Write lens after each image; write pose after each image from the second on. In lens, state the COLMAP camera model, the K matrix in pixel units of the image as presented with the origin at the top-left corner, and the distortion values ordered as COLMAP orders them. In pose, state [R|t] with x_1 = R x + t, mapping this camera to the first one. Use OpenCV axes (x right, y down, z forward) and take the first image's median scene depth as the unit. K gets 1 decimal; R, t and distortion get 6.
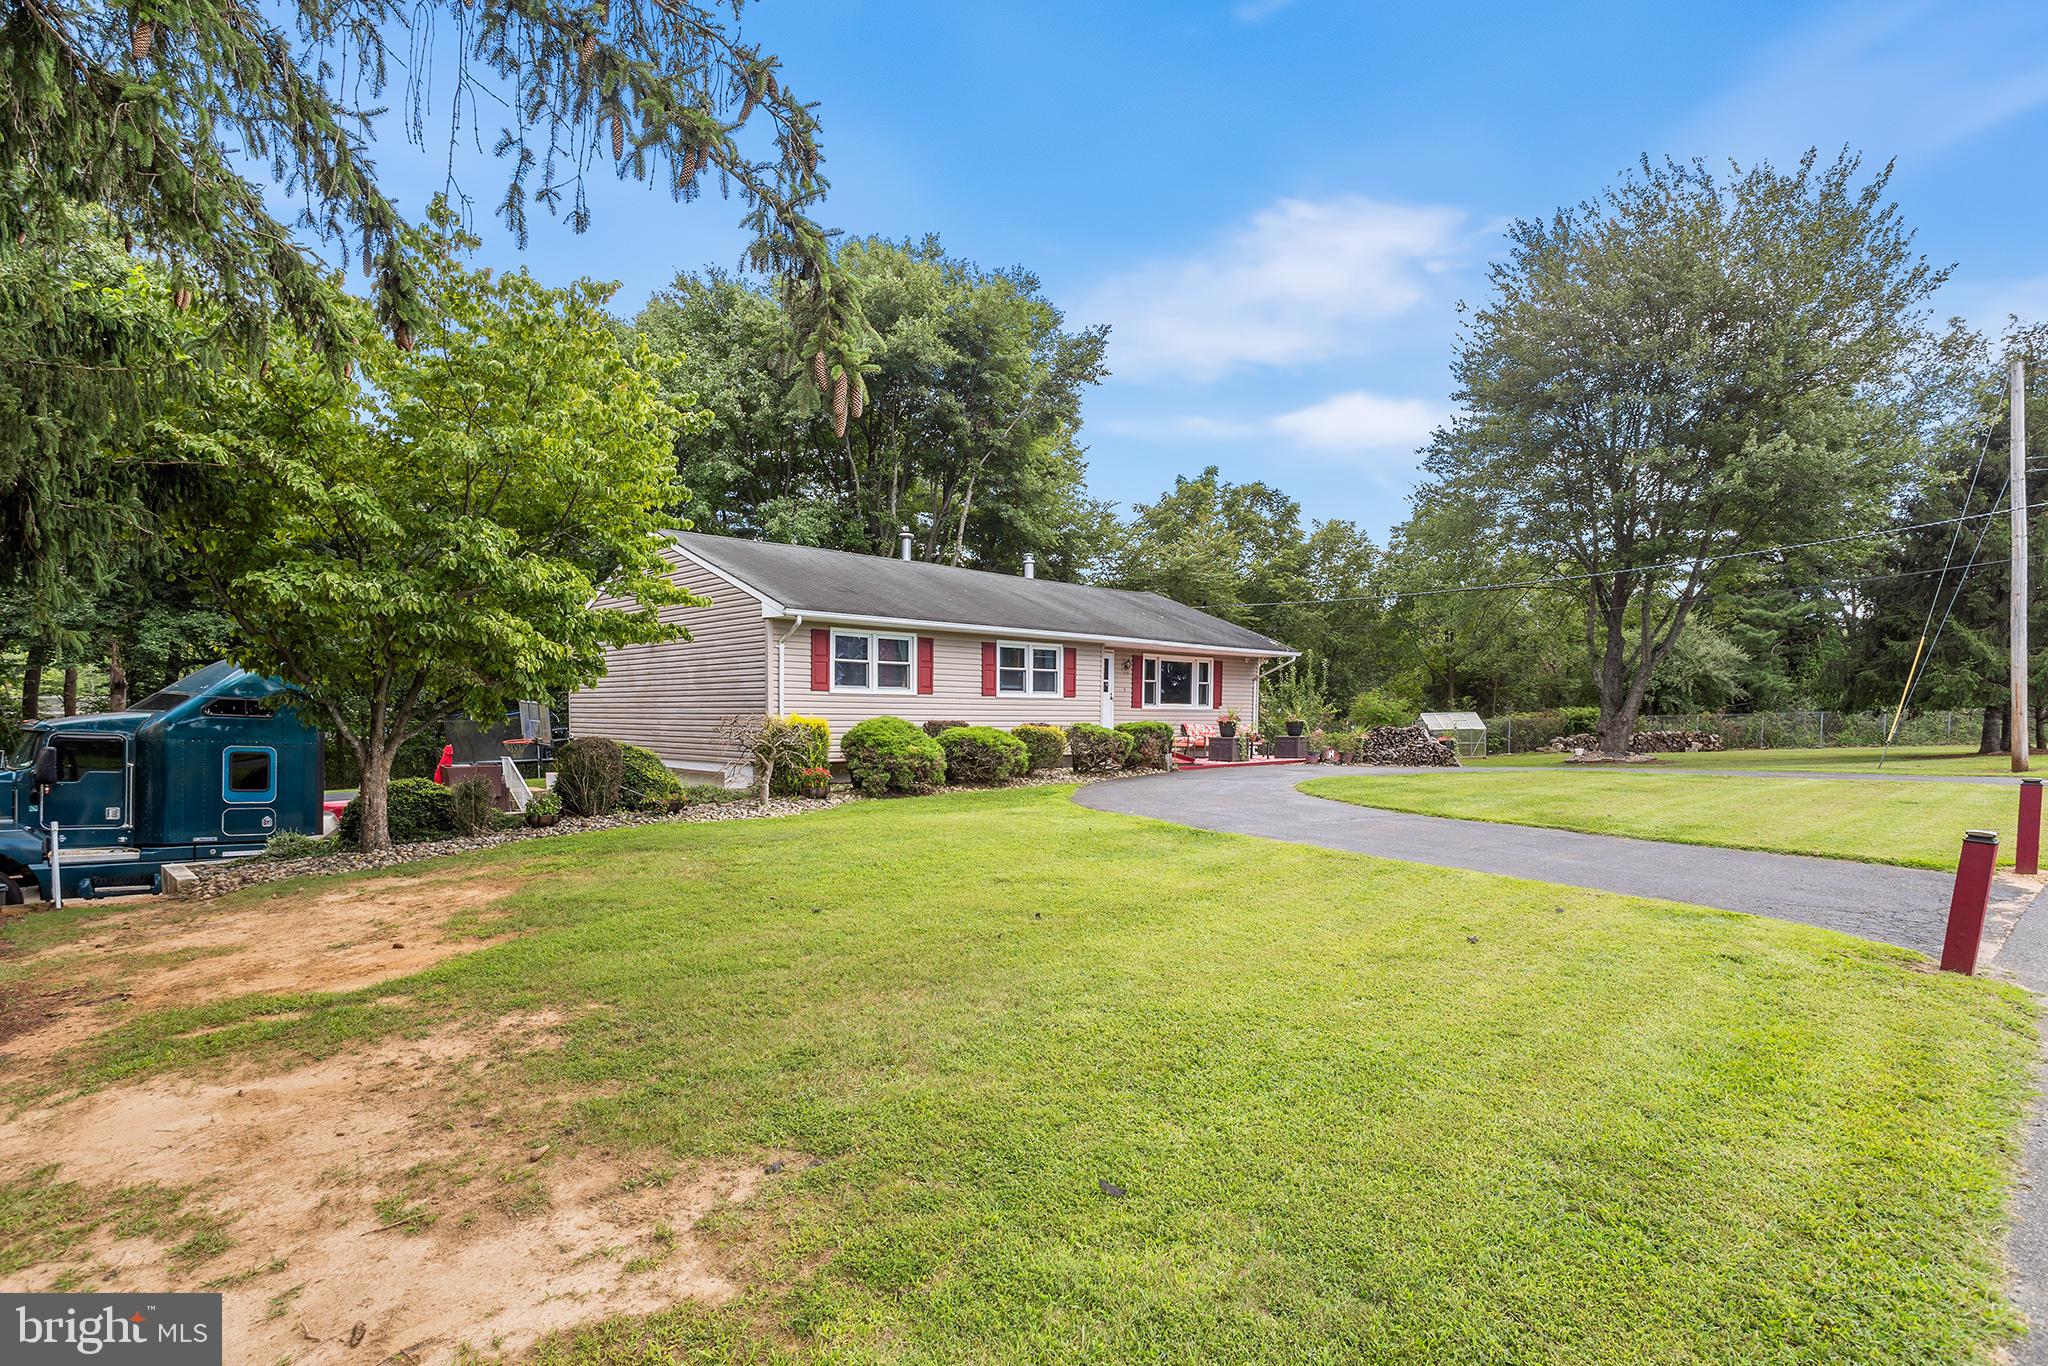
lens RADIAL K [[990.6, 0, 1022.5], [0, 990.6, 694.7], [0, 0, 1]] dist [0.001656, 0.000354]
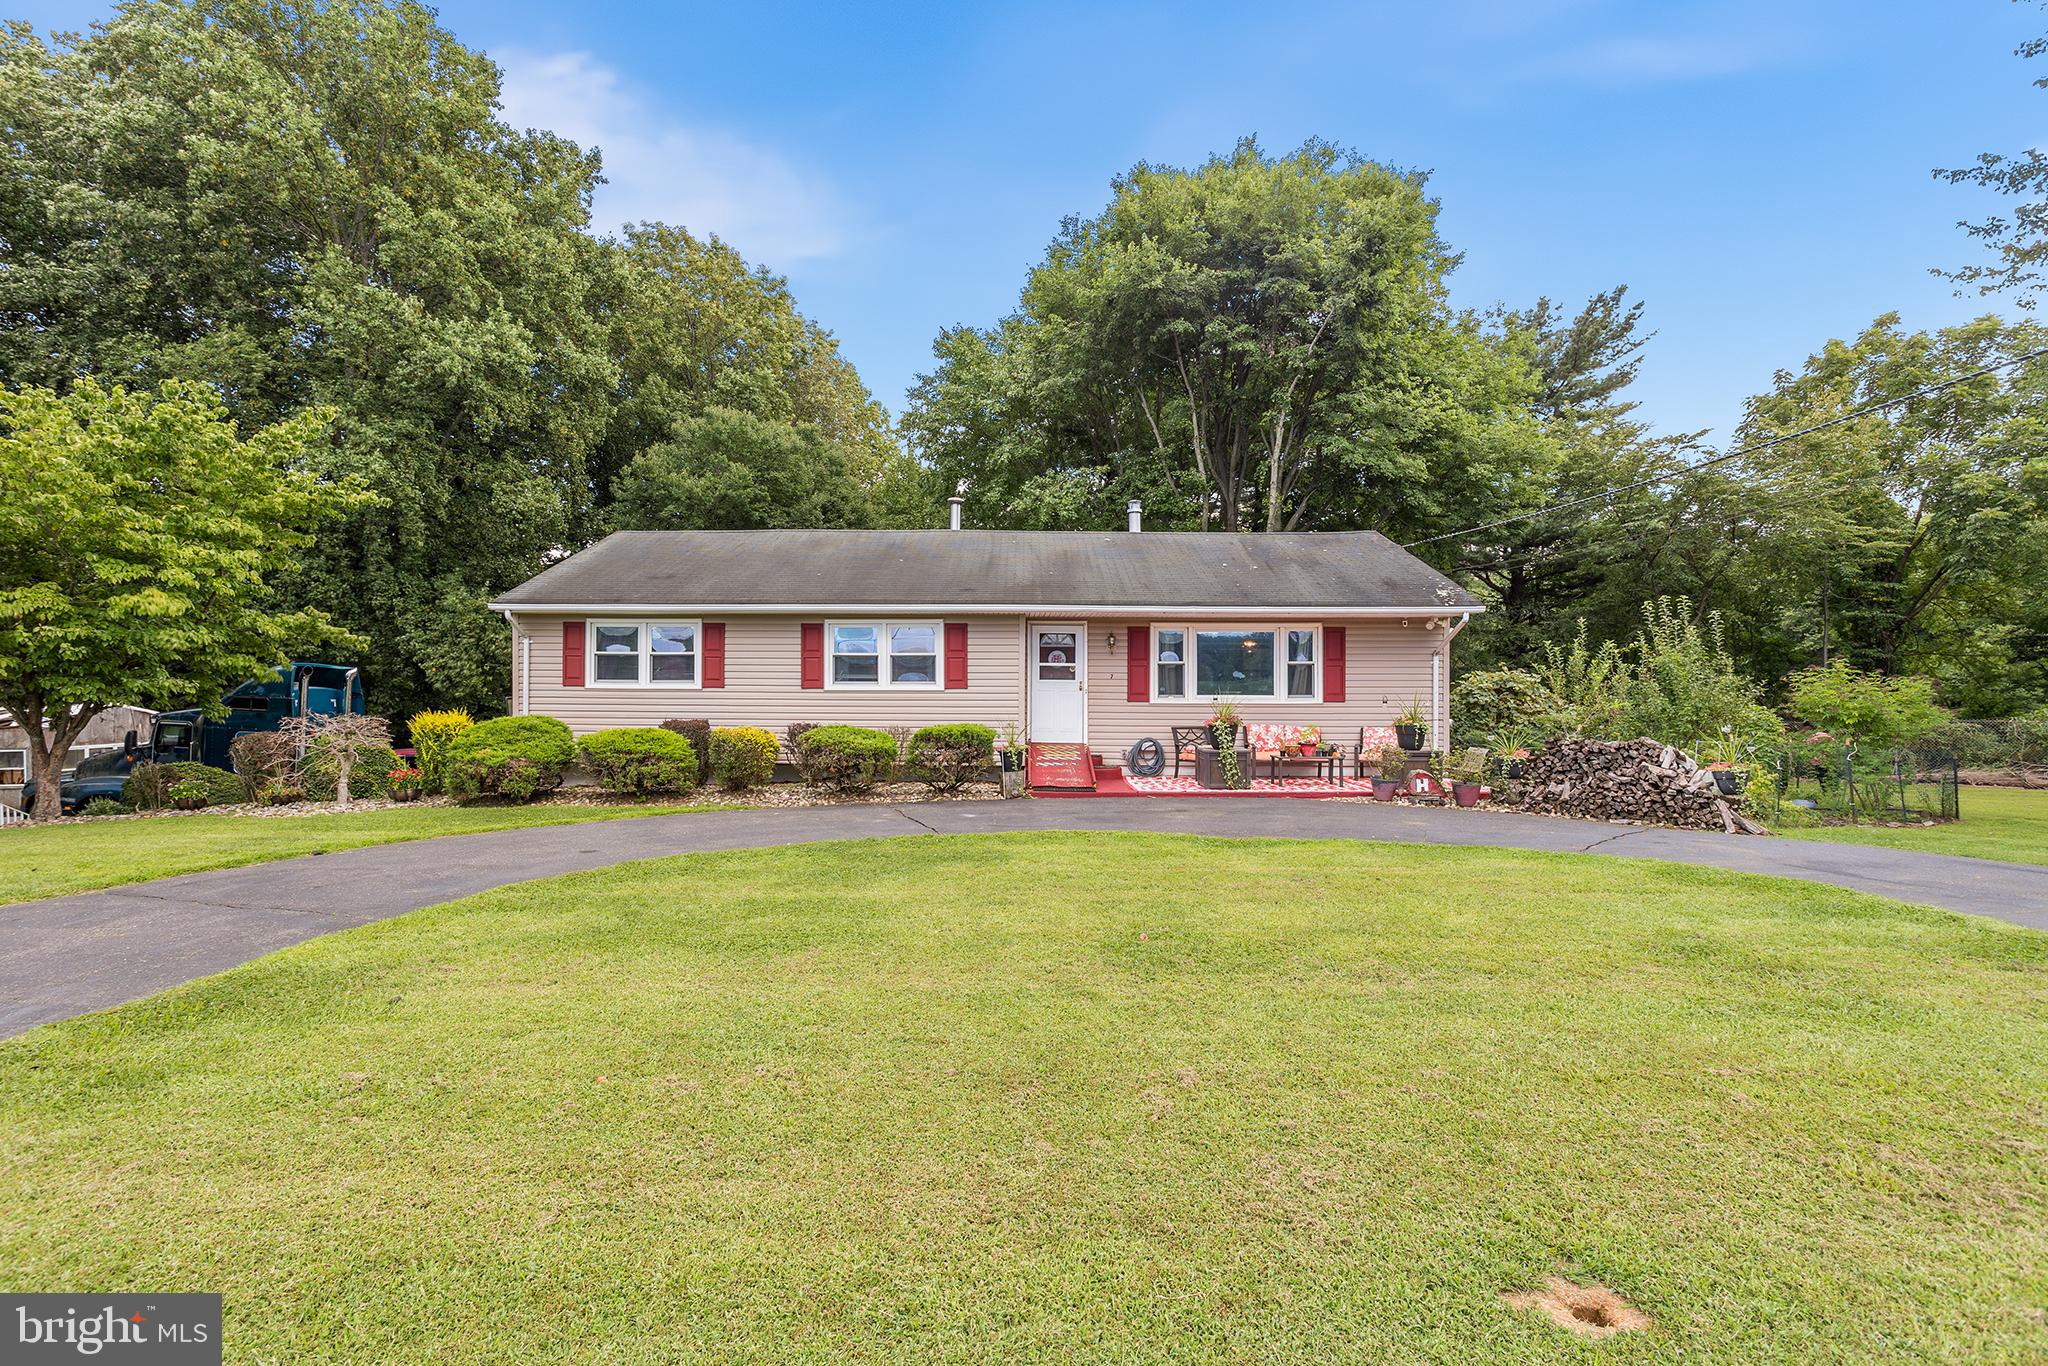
lens RADIAL K [[990.6, 0, 1023.9], [0, 990.6, 687.6], [0, 0, 1]] dist [0.001656, 0.000354]
pose [[0.723238, -0.021243, -0.690272, 0.531236], [0.014363, 0.999773, -0.015719, 0.012809], [0.690449, 0.001454, 0.723379, 0.428737]]
